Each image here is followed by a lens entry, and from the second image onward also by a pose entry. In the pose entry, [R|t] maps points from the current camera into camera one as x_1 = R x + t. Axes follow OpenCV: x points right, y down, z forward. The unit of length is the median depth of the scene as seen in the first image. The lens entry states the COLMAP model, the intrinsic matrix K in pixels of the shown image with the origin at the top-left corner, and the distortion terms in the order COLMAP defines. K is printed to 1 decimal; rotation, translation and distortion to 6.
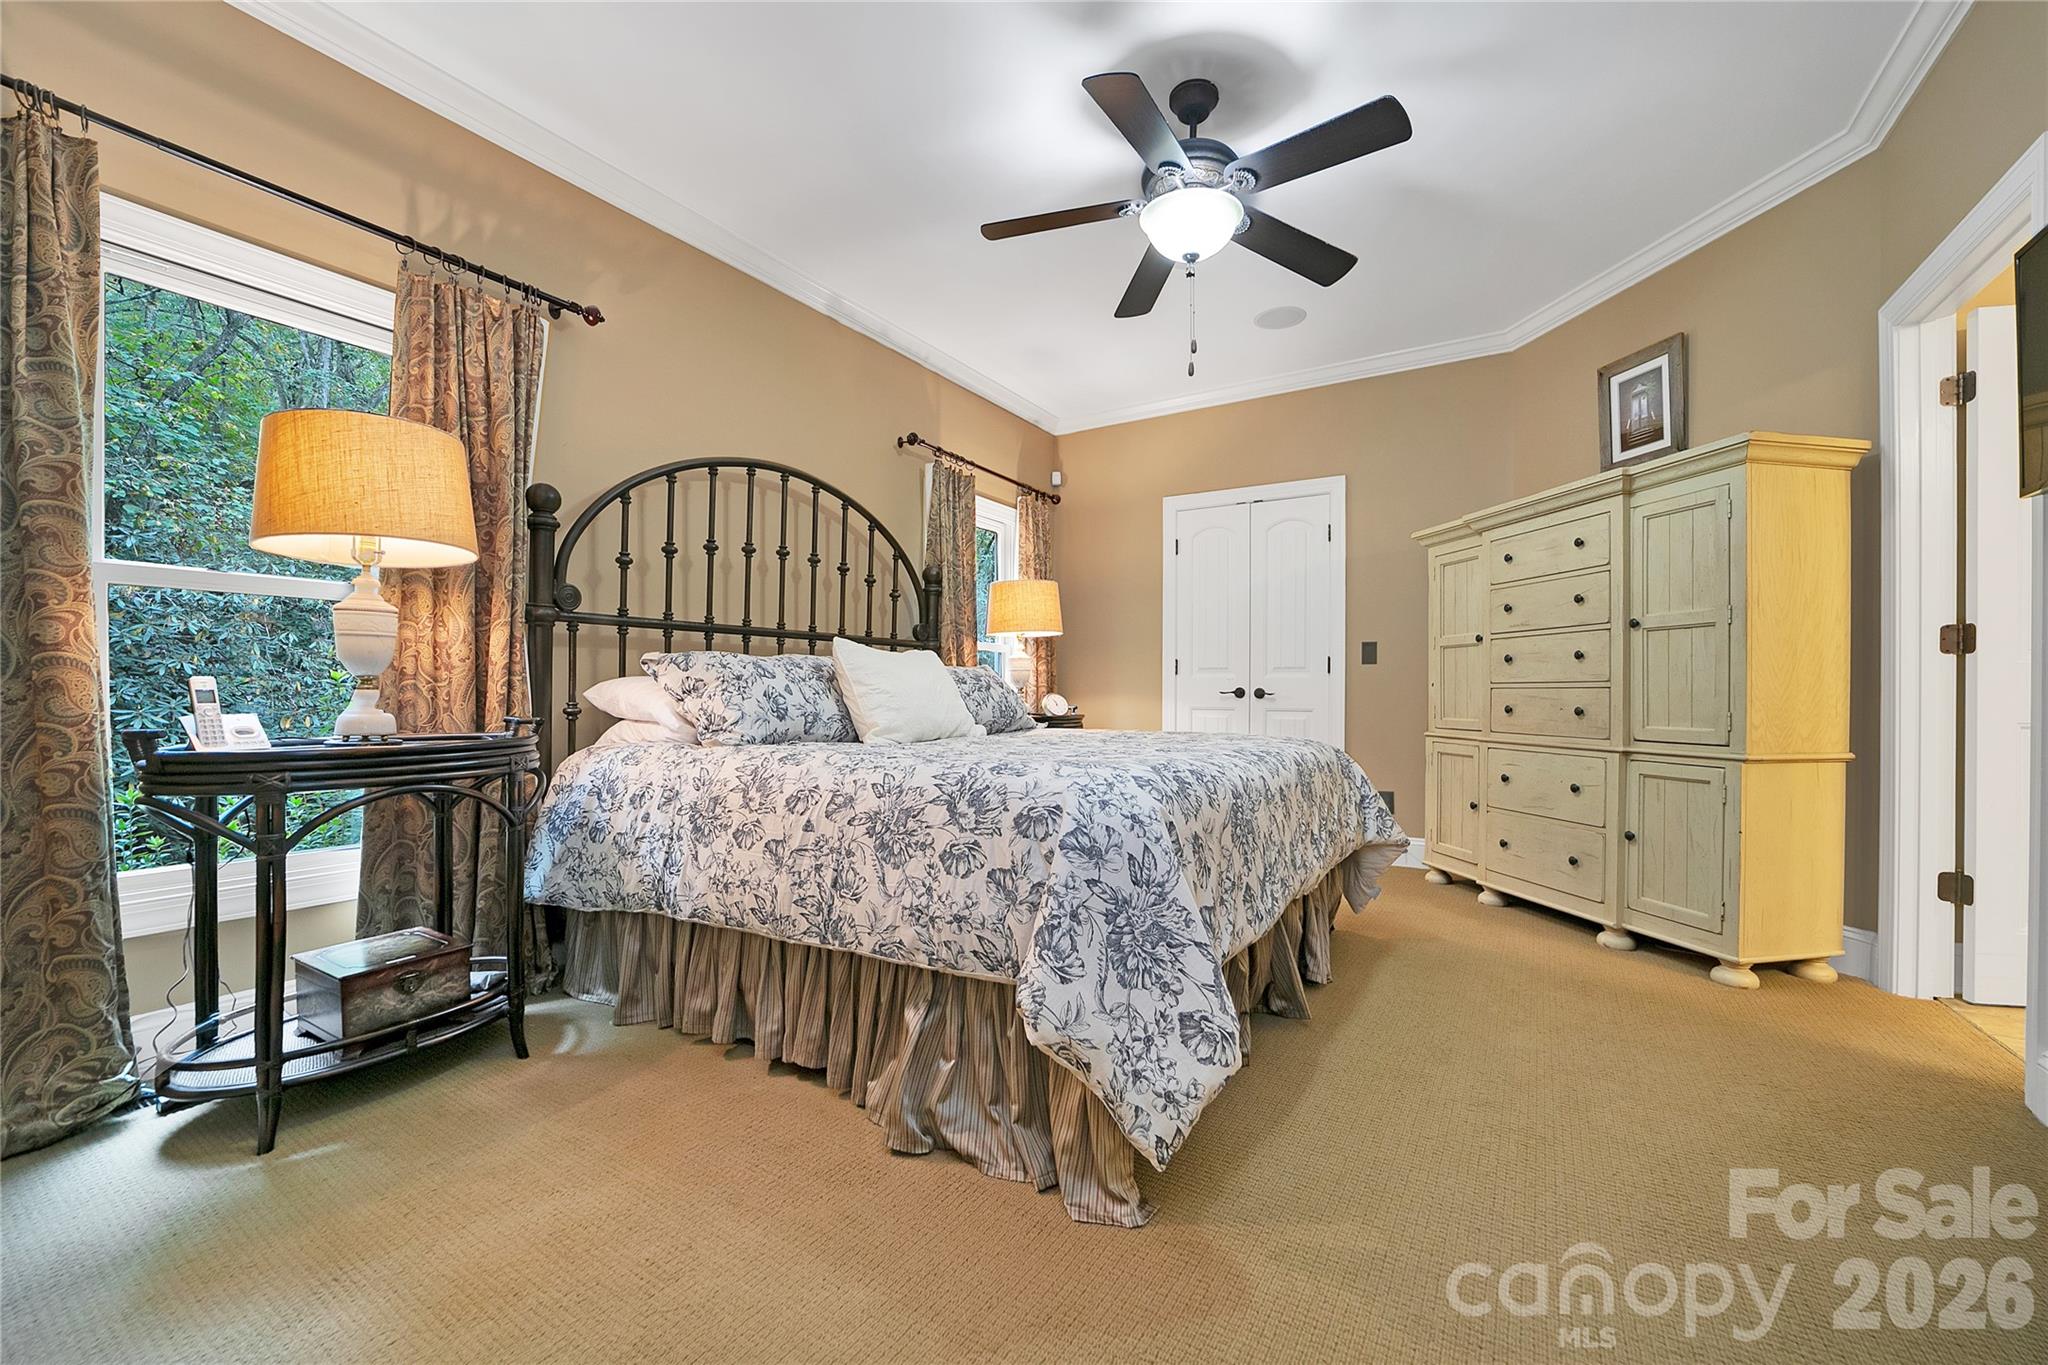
lens RADIAL K [[797.9, 0, 1027.2], [0, 797.9, 690.2], [0, 0, 1]] dist [-0.017755, 0.009099]
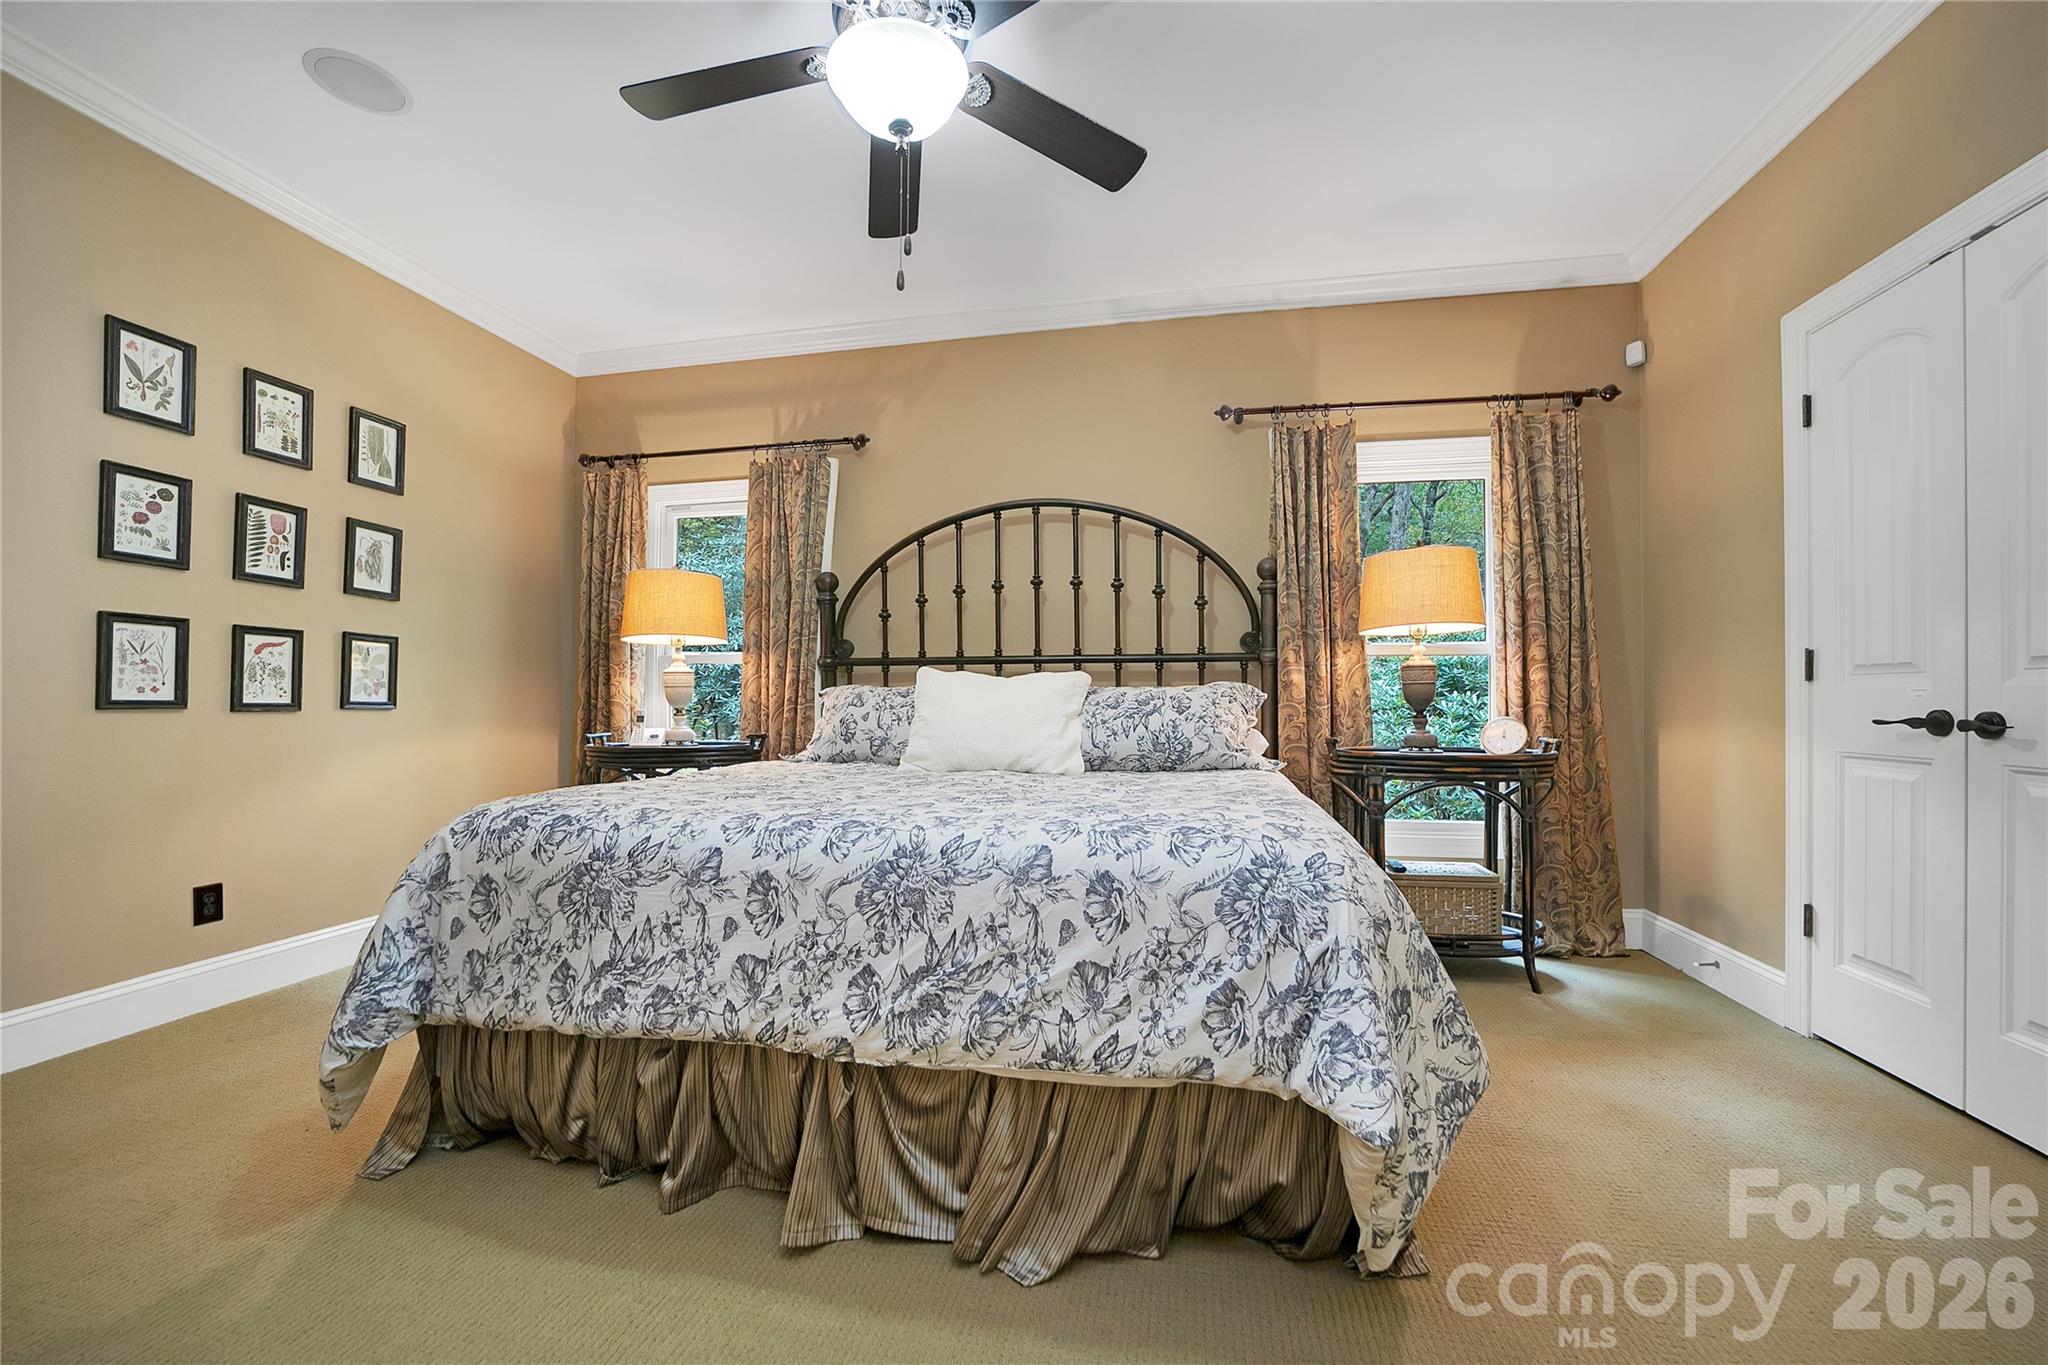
lens RADIAL K [[797.9, 0, 1027.2], [0, 797.9, 690.2], [0, 0, 1]] dist [-0.017755, 0.009099]
pose [[0.391916, -0.021516, -0.919750, 0.706543], [0.004238, 0.999758, -0.021581, -0.010585], [0.919991, 0.004560, 0.391912, 0.640222]]
